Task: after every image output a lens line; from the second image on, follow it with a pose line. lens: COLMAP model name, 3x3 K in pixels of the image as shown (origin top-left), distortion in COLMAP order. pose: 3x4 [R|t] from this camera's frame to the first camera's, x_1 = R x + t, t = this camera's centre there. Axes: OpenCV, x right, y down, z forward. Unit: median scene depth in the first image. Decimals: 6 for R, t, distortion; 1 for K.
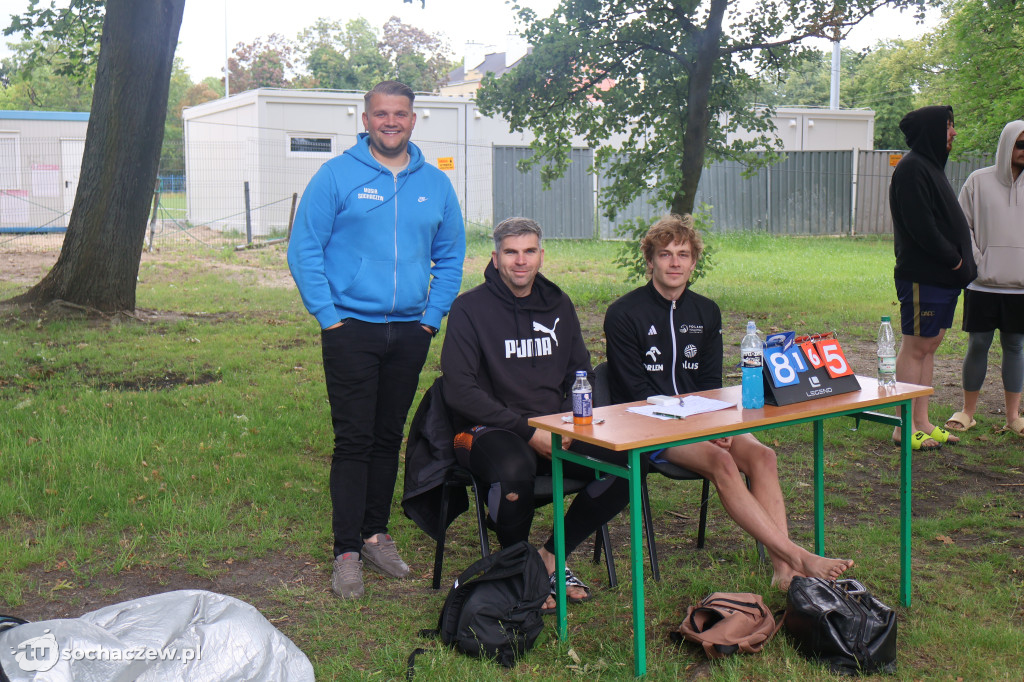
lens RADIAL K [[1541.2, 0, 513.5], [0, 1541.2, 316.5], [0, 0, 1]] dist [0.021720, 0.025989]
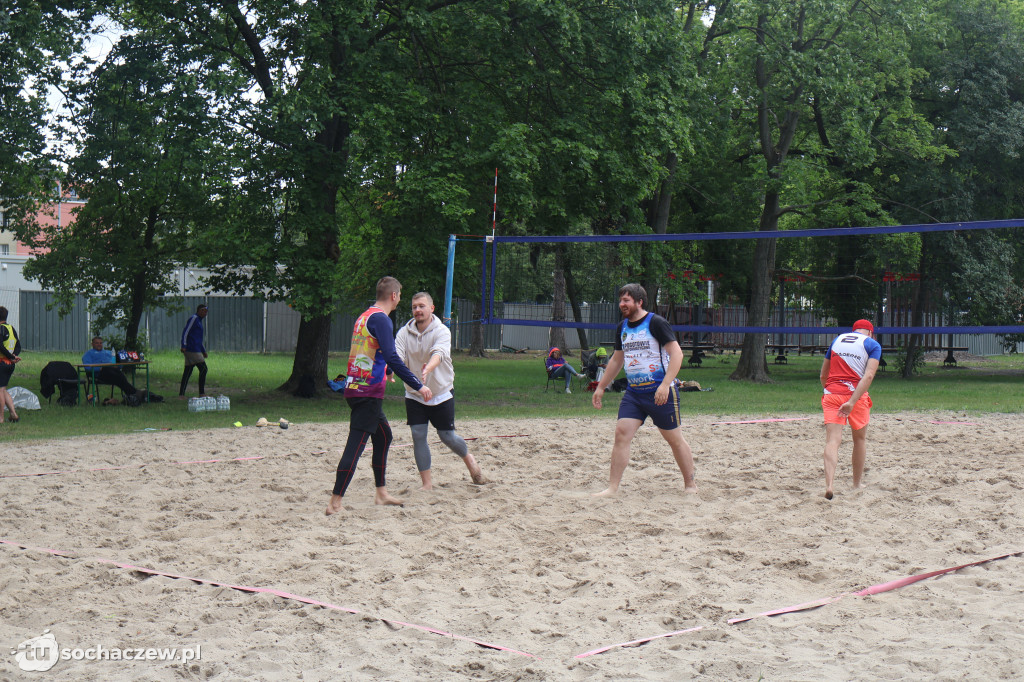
lens RADIAL K [[1541.2, 0, 513.5], [0, 1541.2, 316.5], [0, 0, 1]] dist [0.021720, 0.025989]
pose [[0.949700, 0.011621, 0.312945, -0.044856], [0.015089, 0.996453, -0.082792, 0.078488], [-0.312797, 0.083349, 0.946156, -0.969308]]
